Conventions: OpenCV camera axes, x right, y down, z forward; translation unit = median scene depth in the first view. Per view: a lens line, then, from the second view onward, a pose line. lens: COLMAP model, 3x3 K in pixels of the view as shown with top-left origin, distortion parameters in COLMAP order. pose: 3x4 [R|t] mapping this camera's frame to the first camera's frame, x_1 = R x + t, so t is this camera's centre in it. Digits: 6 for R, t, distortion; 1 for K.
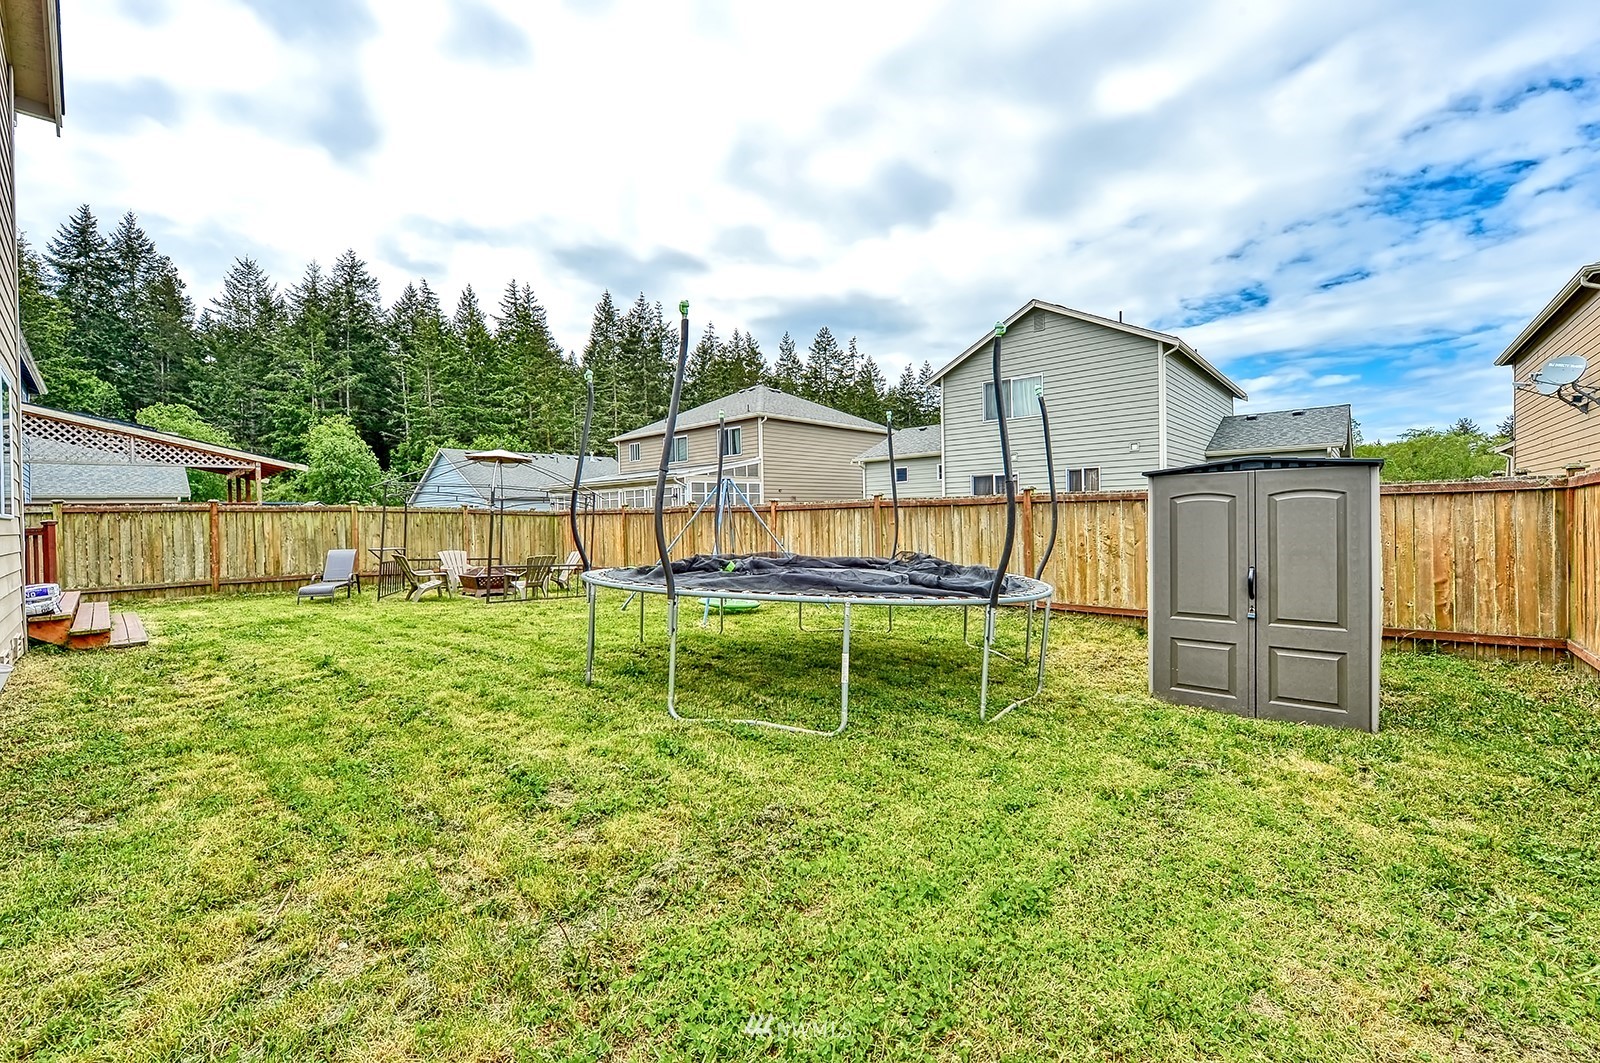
lens RADIAL K [[645.8, 0, 806.2], [0, 645.8, 526.5], [0, 0, 1]] dist [-0.016093, -0.000571]
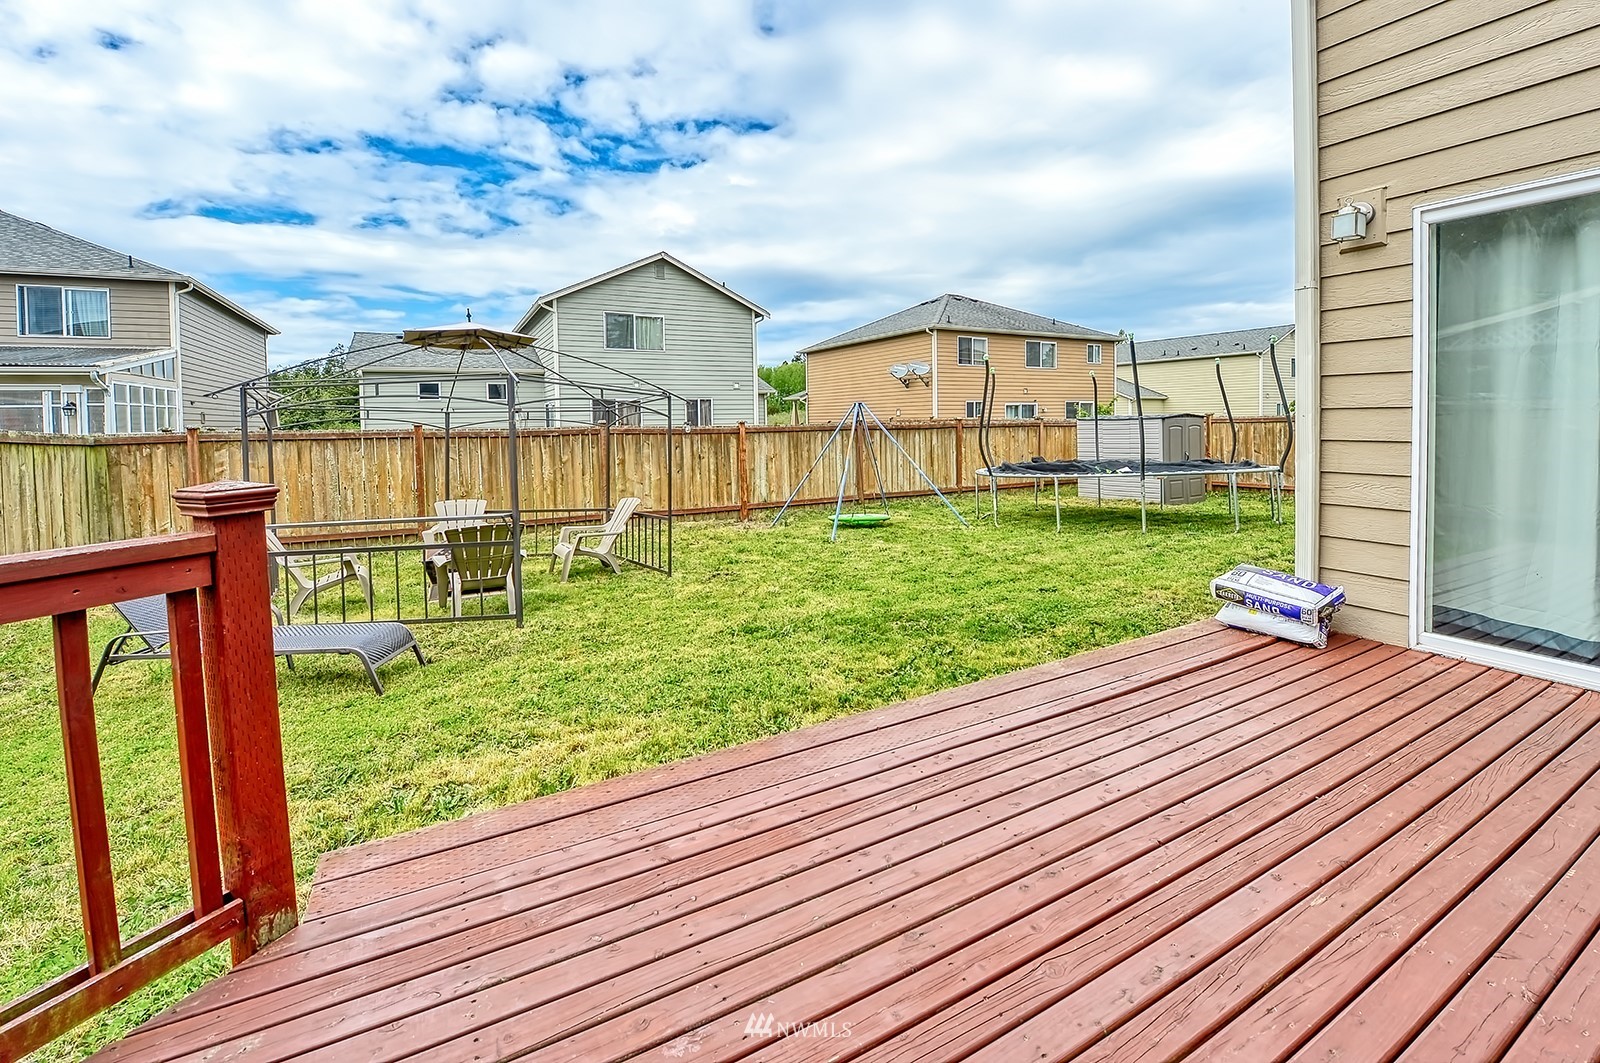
lens RADIAL K [[645.8, 0, 751.7], [0, 645.8, 434.9], [0, 0, 1]] dist [-0.016093, -0.000571]
pose [[0.367166, -0.002748, 0.930151, -0.170179], [0.026204, 0.999629, -0.007391, -0.002337], [-0.929786, 0.027087, 0.367102, 0.106571]]
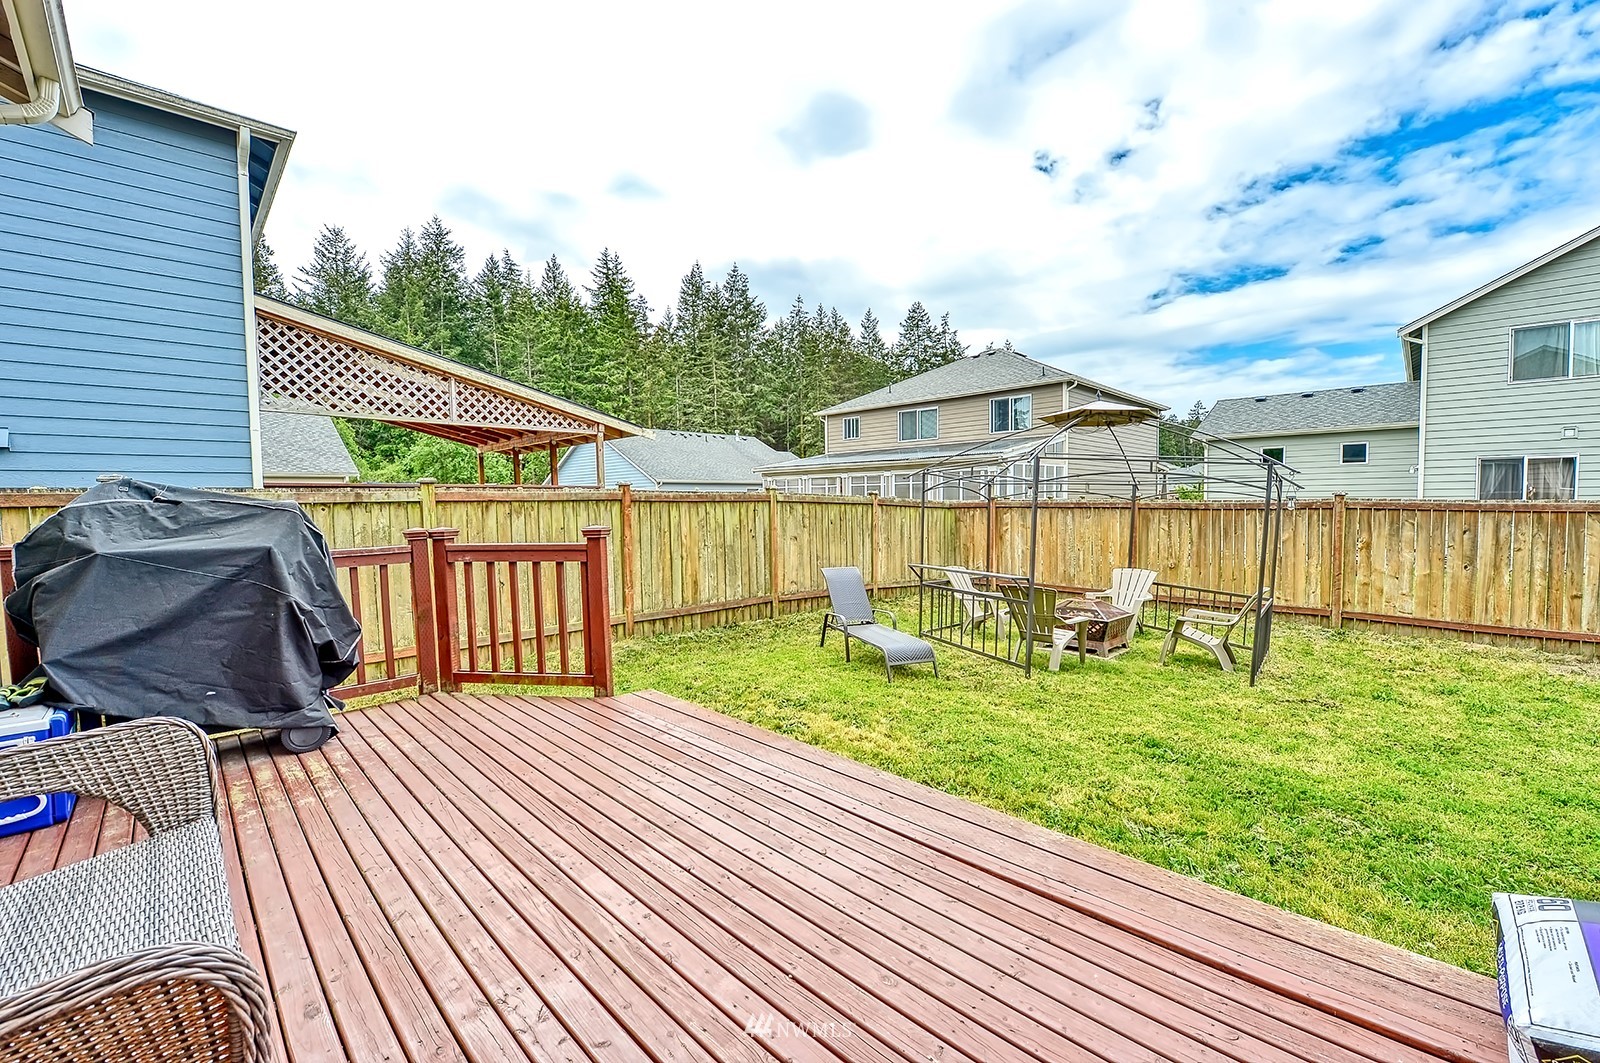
lens RADIAL K [[645.8, 0, 802.9], [0, 645.8, 527.8], [0, 0, 1]] dist [-0.016093, -0.000571]
pose [[0.998911, 0.012364, -0.044995, -0.139426], [-0.011272, 0.999637, 0.024462, -0.002755], [0.045281, -0.023928, 0.998688, 0.076710]]
